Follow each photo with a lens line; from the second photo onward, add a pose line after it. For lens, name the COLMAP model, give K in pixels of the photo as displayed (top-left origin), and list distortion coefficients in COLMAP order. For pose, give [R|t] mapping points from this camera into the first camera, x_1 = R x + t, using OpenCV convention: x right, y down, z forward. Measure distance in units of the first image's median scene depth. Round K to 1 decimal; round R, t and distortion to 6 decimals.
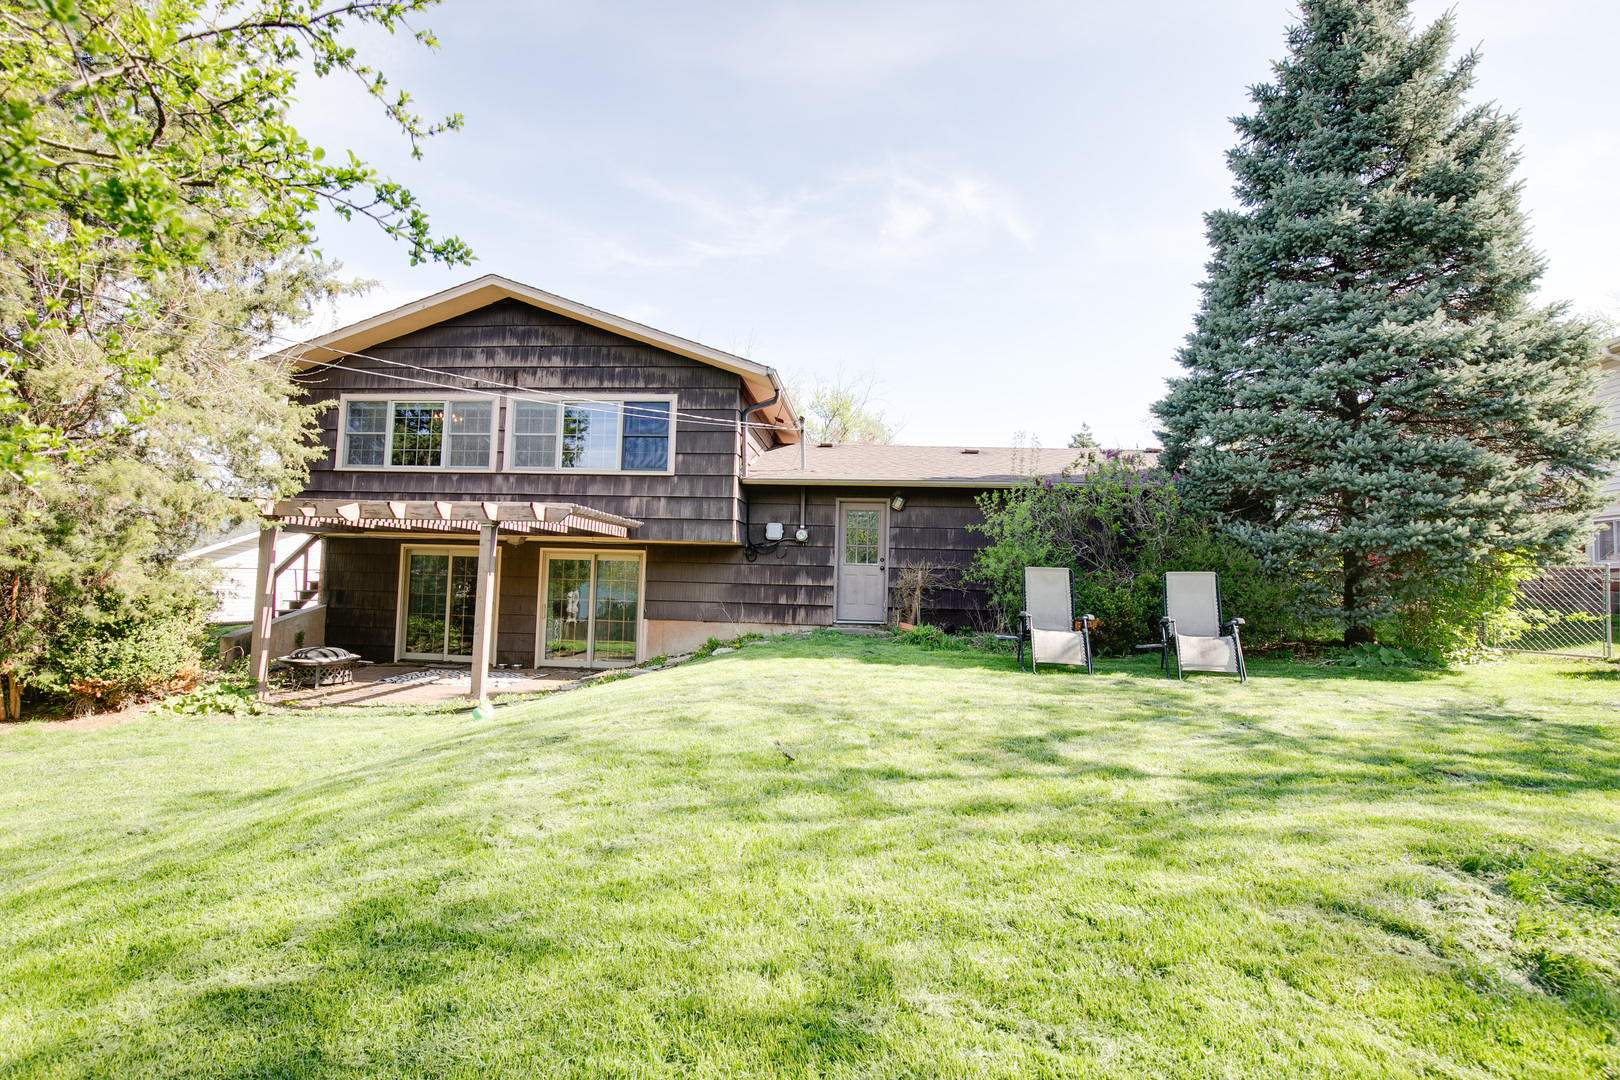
lens RADIAL K [[756.6, 0, 812.7], [0, 756.6, 537.8], [0, 0, 1]] dist [-0.026792, 0.001545]
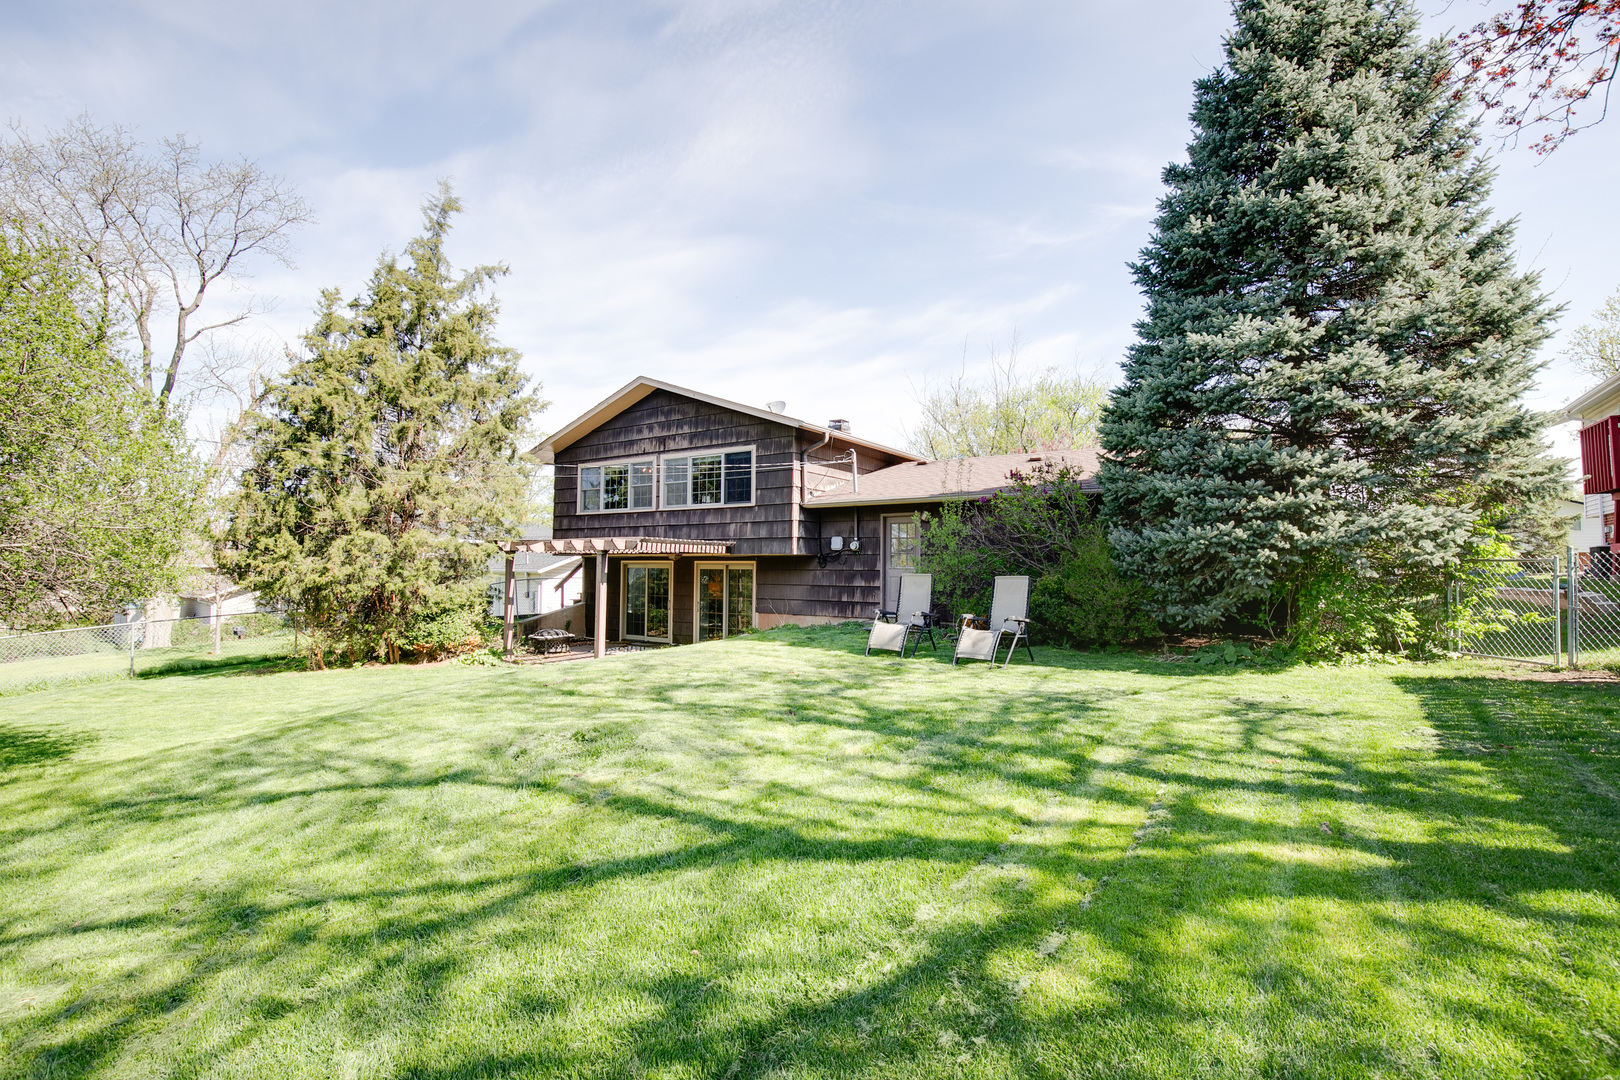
lens RADIAL K [[756.6, 0, 805.4], [0, 756.6, 545.0], [0, 0, 1]] dist [-0.026792, 0.001545]
pose [[0.872495, -0.037383, -0.487191, 0.535091], [0.047253, 0.998851, 0.007981, -0.019259], [0.486333, -0.029985, 0.873259, -0.129075]]
